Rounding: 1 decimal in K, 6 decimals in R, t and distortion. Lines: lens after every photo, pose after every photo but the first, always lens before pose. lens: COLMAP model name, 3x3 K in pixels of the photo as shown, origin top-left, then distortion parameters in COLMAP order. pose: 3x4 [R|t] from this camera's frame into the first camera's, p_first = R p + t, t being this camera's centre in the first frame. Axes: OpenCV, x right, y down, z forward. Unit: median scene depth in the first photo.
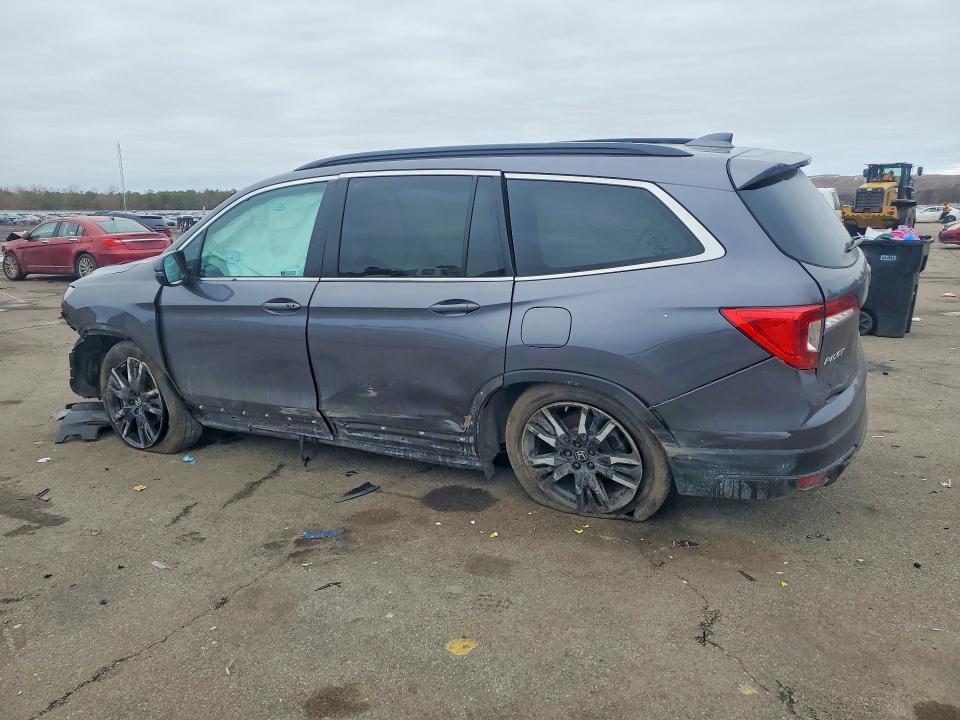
lens RADIAL K [[748.4, 0, 480.0], [0, 748.4, 360.0], [0, 0, 1]] dist [0.010750, 0.002107]
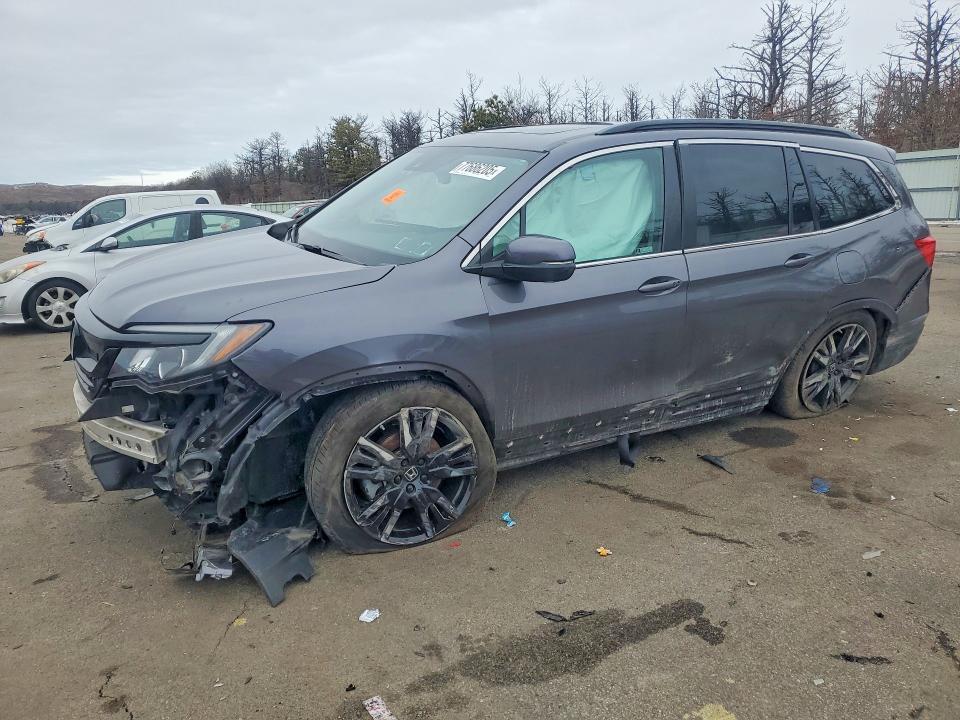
lens RADIAL K [[748.4, 0, 480.0], [0, 748.4, 360.0], [0, 0, 1]] dist [0.010750, 0.002107]
pose [[0.564424, -0.185032, 0.804480, -1.062167], [0.197769, 0.976483, 0.085838, -0.099055], [-0.801444, 0.110652, 0.587744, 0.624629]]
